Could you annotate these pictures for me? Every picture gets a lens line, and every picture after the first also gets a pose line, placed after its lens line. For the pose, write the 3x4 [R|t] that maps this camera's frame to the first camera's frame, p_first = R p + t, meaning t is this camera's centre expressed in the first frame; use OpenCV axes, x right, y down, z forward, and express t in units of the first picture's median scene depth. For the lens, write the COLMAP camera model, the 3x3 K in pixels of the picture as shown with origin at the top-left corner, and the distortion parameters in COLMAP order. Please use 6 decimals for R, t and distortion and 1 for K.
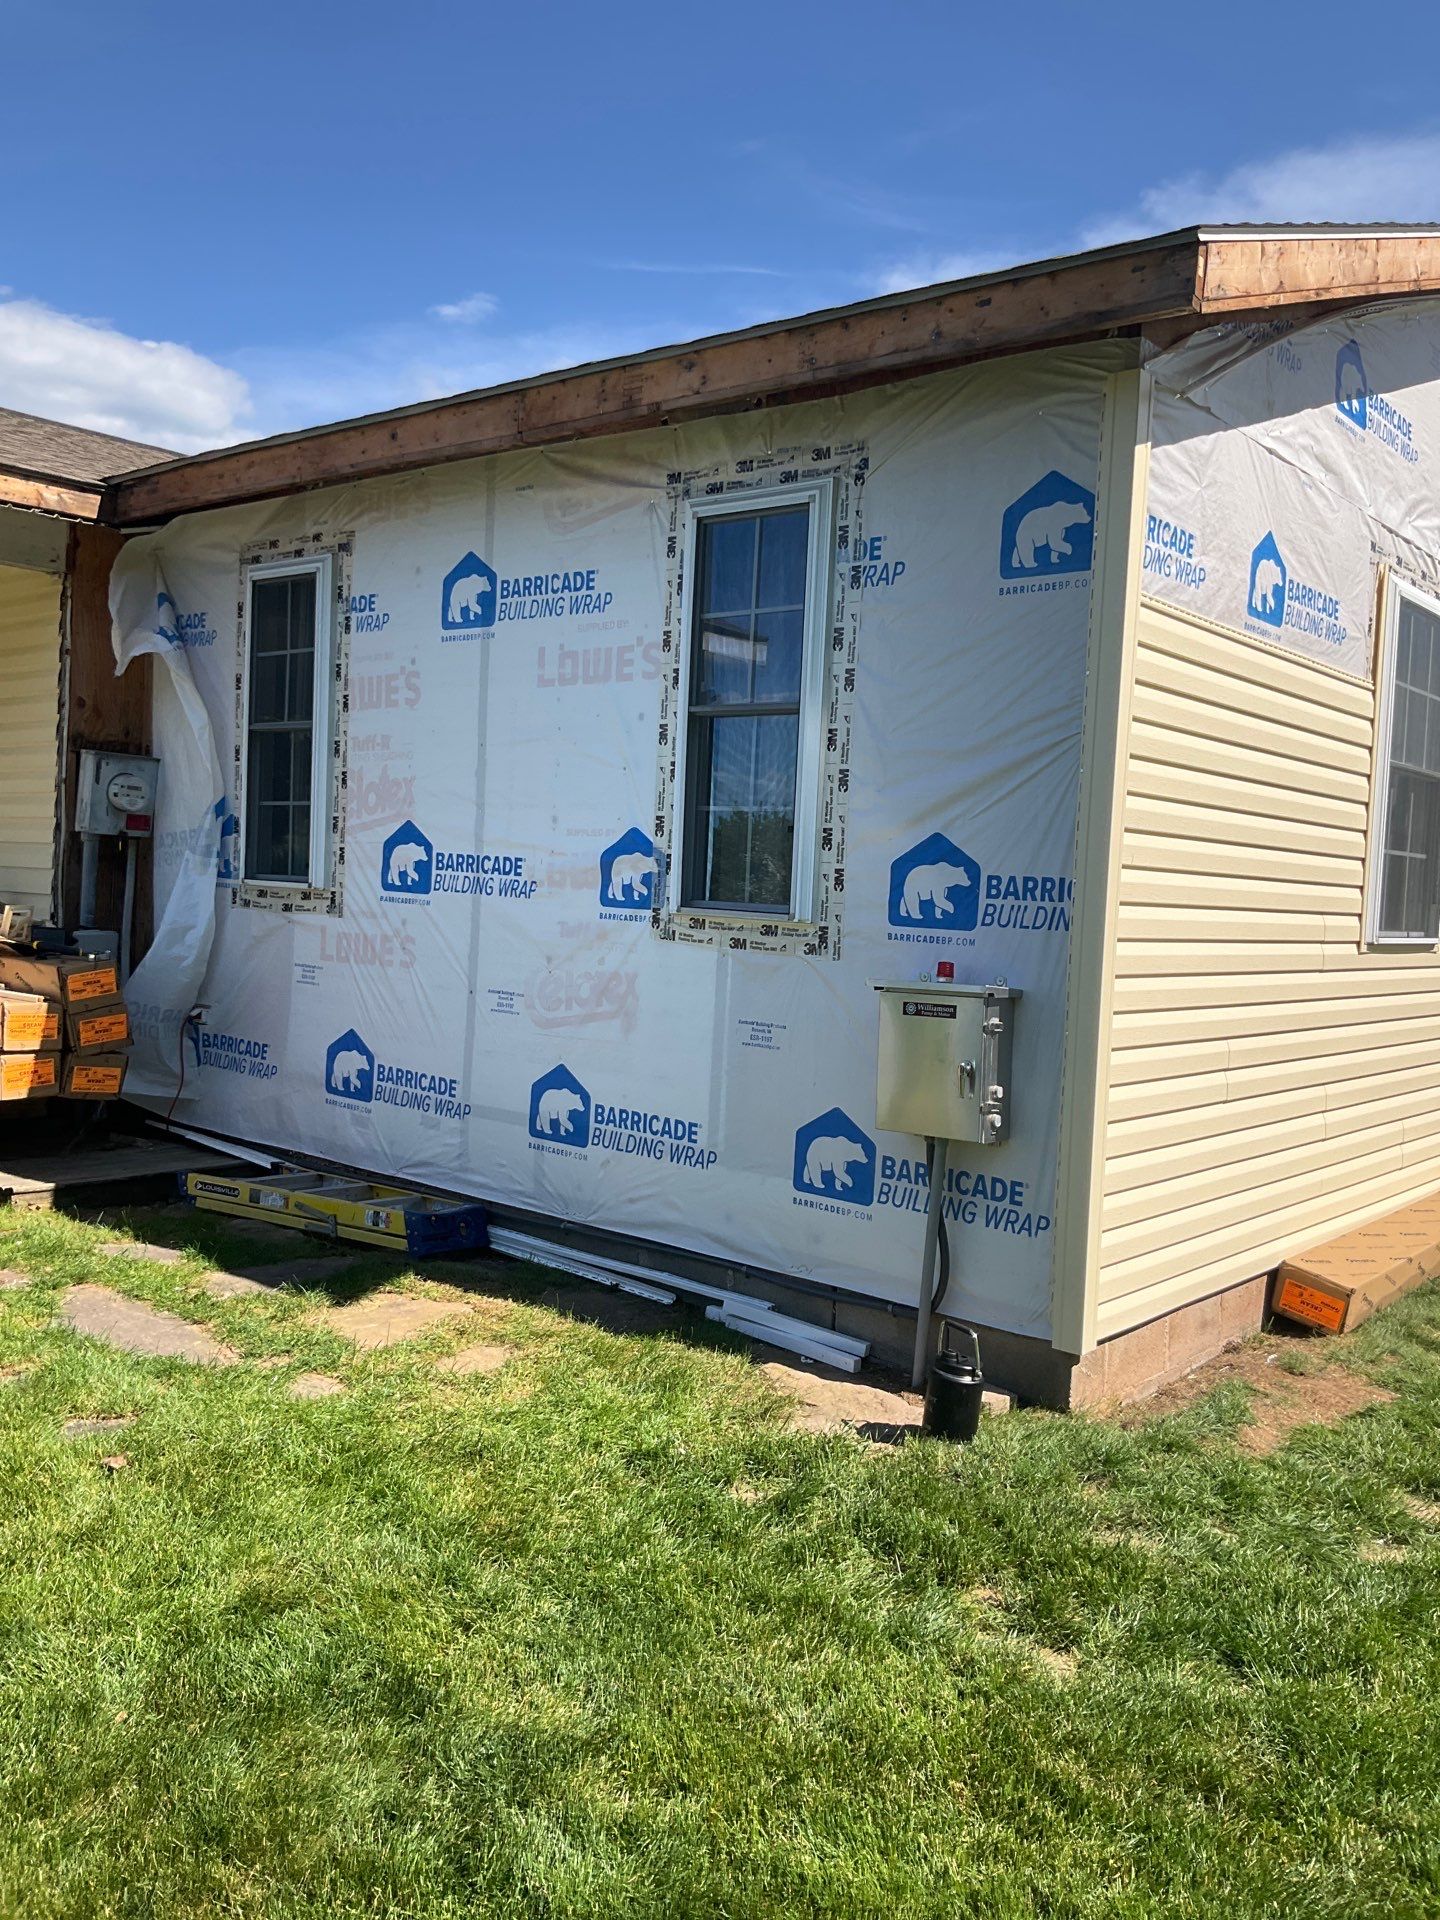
lens RADIAL K [[1608.3, 0, 725.2], [0, 1608.3, 953.3], [0, 0, 1]] dist [0.043236, -0.030059]
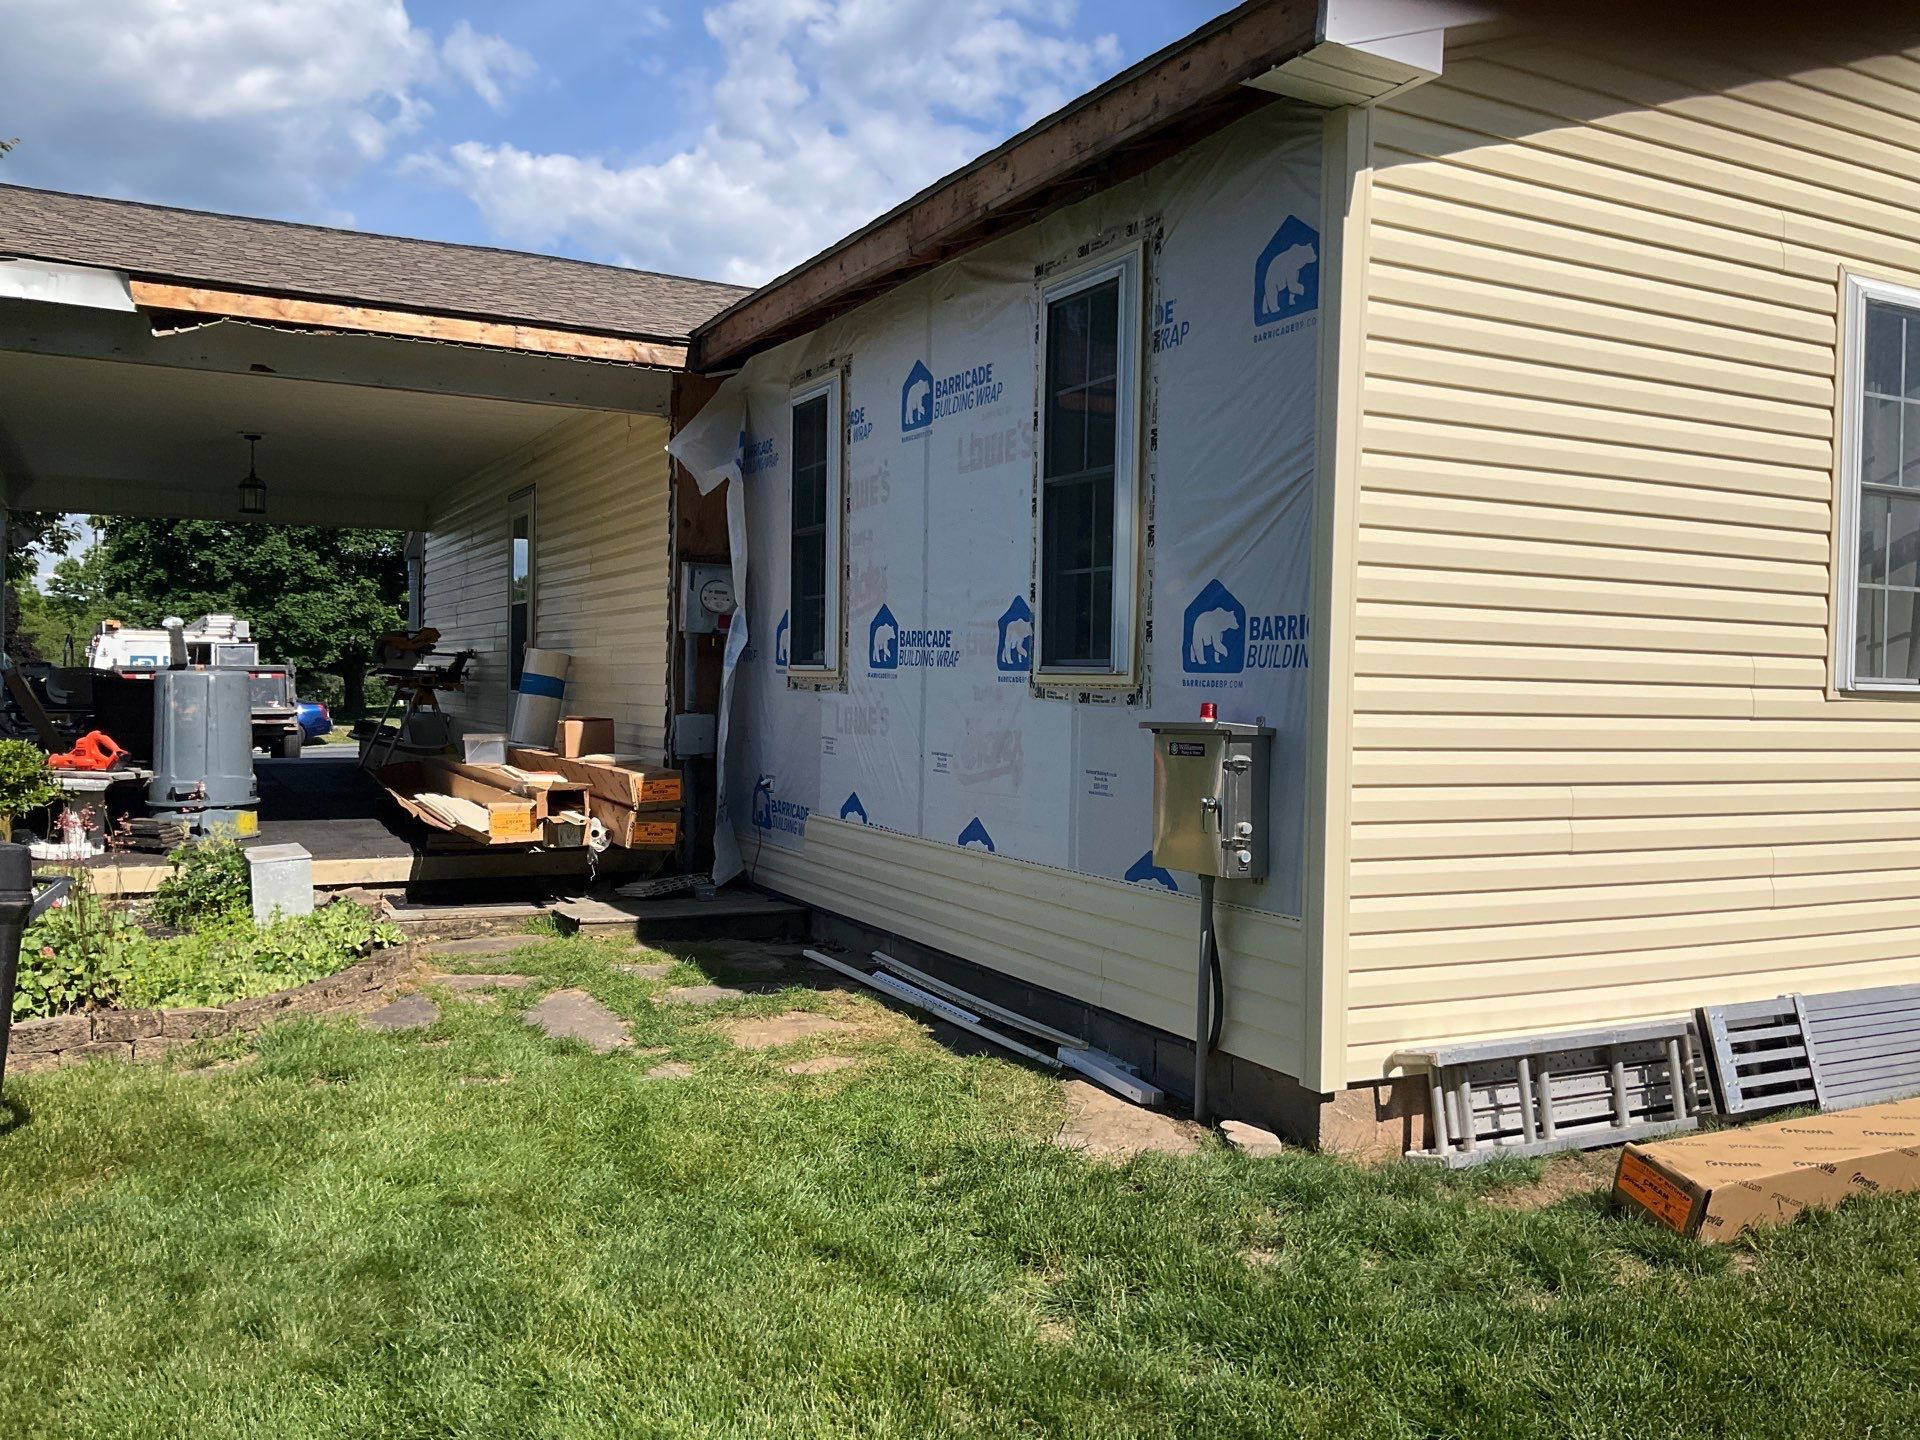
lens RADIAL K [[1608.3, 0, 969.9], [0, 1608.3, 728.4], [0, 0, 1]] dist [0.043236, -0.030059]
pose [[0.918525, -0.015694, -0.395051, 0.349106], [0.003587, 0.999502, -0.031366, 0.046128], [0.395346, 0.027393, 0.918124, -0.002196]]
